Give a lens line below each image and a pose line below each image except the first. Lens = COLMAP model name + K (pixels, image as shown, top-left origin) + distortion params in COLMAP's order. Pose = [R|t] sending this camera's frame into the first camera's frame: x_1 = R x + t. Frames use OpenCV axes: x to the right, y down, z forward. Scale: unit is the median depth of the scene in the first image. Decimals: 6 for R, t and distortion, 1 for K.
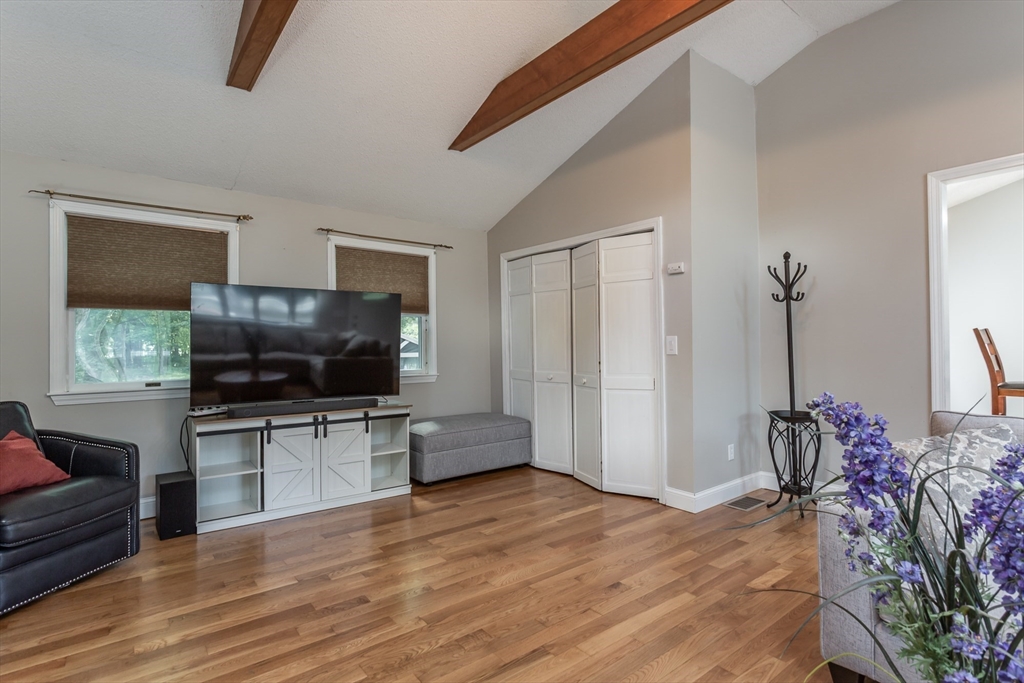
lens RADIAL K [[524.1, 0, 513.1], [0, 524.1, 345.4], [0, 0, 1]] dist [-0.003534, -0.000551]
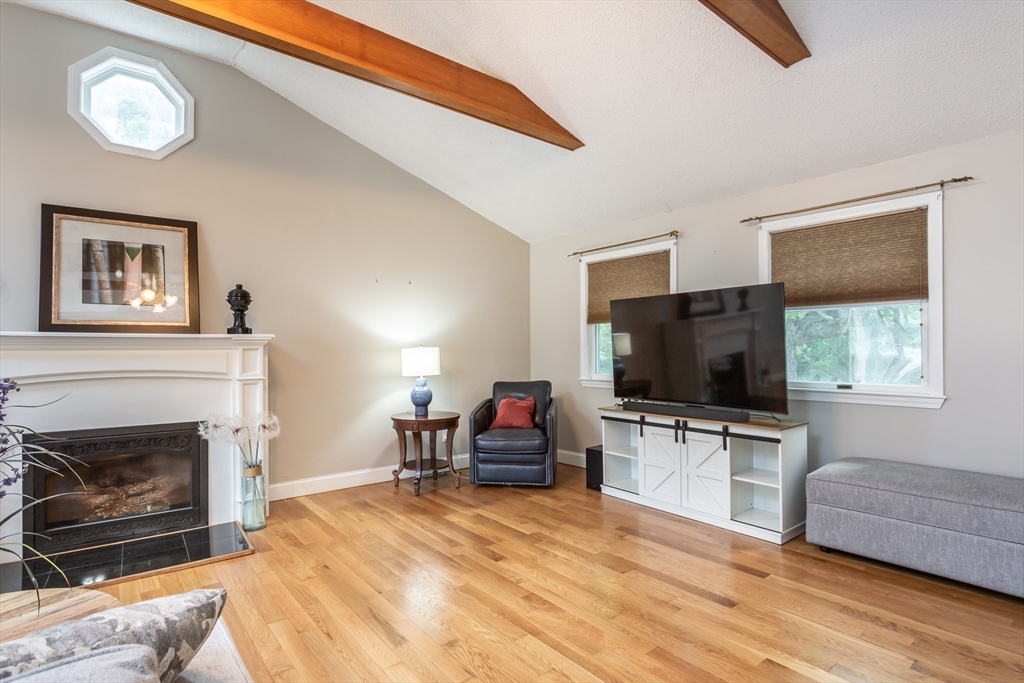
lens RADIAL K [[524.1, 0, 513.1], [0, 524.1, 345.4], [0, 0, 1]] dist [-0.003534, -0.000551]
pose [[-0.000317, -0.000149, -1.000000, 0.618697], [0.006262, 0.999980, -0.000151, -0.009430], [0.999980, -0.006262, -0.000316, 0.680323]]
